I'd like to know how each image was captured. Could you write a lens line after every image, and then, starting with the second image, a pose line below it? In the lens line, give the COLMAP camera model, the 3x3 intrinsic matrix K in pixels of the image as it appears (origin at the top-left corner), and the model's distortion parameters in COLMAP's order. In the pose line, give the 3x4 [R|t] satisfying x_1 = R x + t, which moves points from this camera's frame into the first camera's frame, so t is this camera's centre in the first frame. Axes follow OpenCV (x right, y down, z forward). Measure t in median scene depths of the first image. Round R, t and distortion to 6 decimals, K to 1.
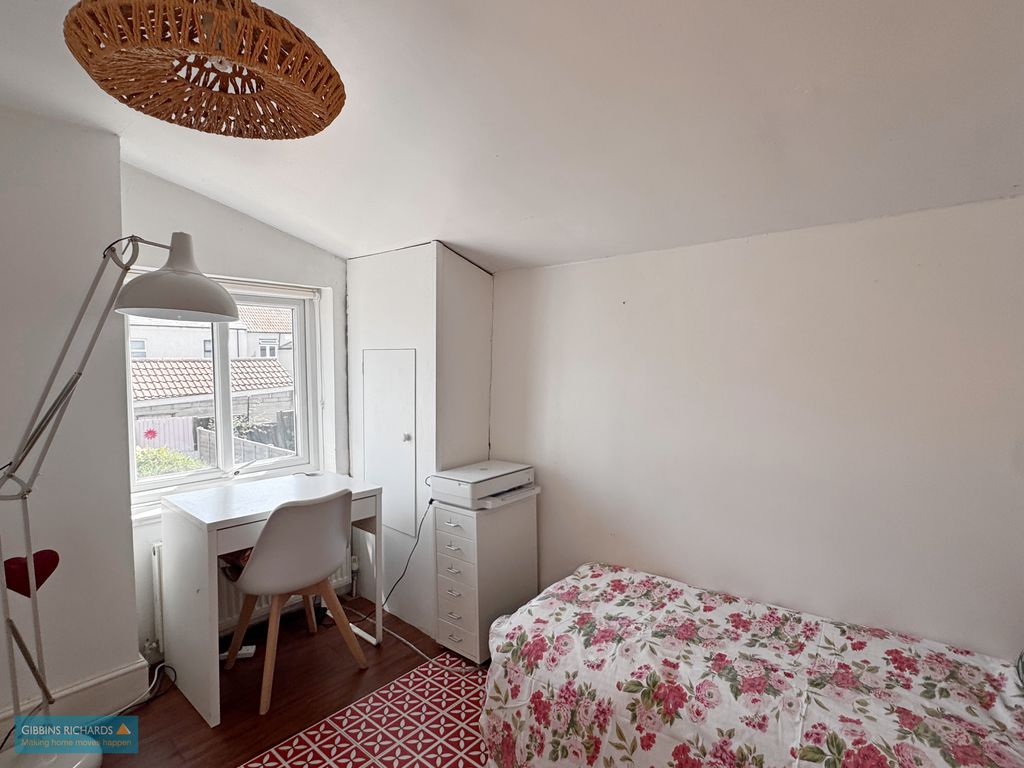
lens RADIAL K [[515.7, 0, 513.3], [0, 515.7, 387.9], [0, 0, 1]] dist [-0.001236, 0.000340]
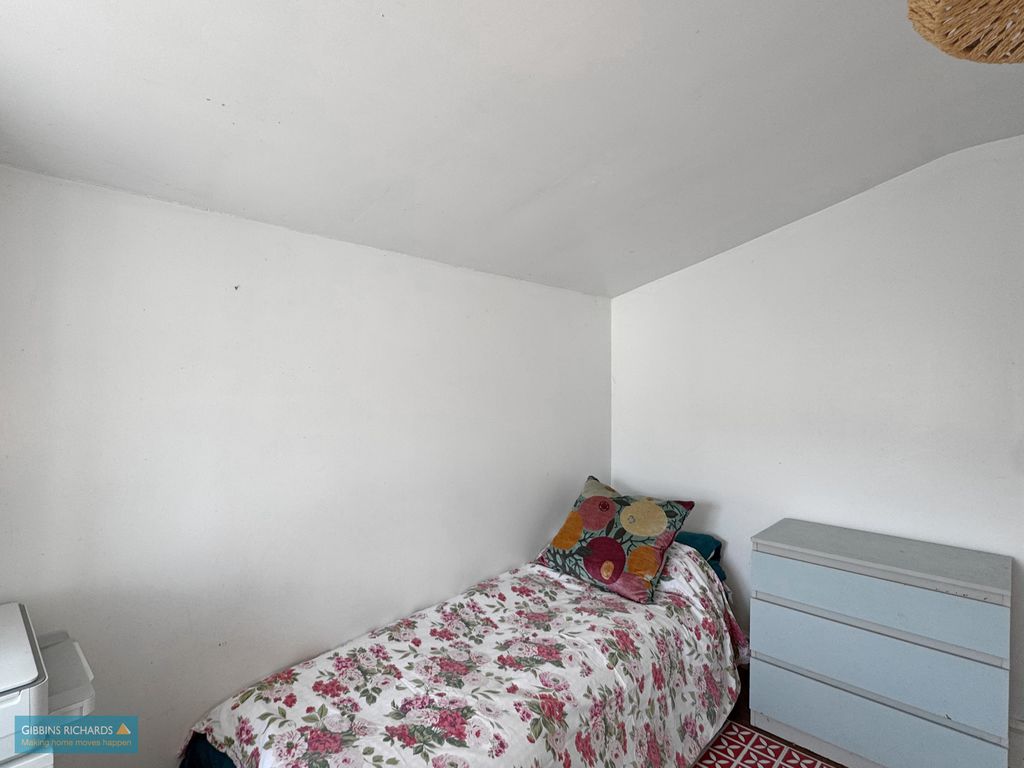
lens RADIAL K [[515.7, 0, 512.8], [0, 515.7, 382.8], [0, 0, 1]] dist [-0.001236, 0.000340]
pose [[0.061751, 0.005287, 0.998078, -0.624802], [0.042462, 0.999067, -0.007919, -0.028821], [-0.997188, 0.042869, 0.061468, 0.861875]]
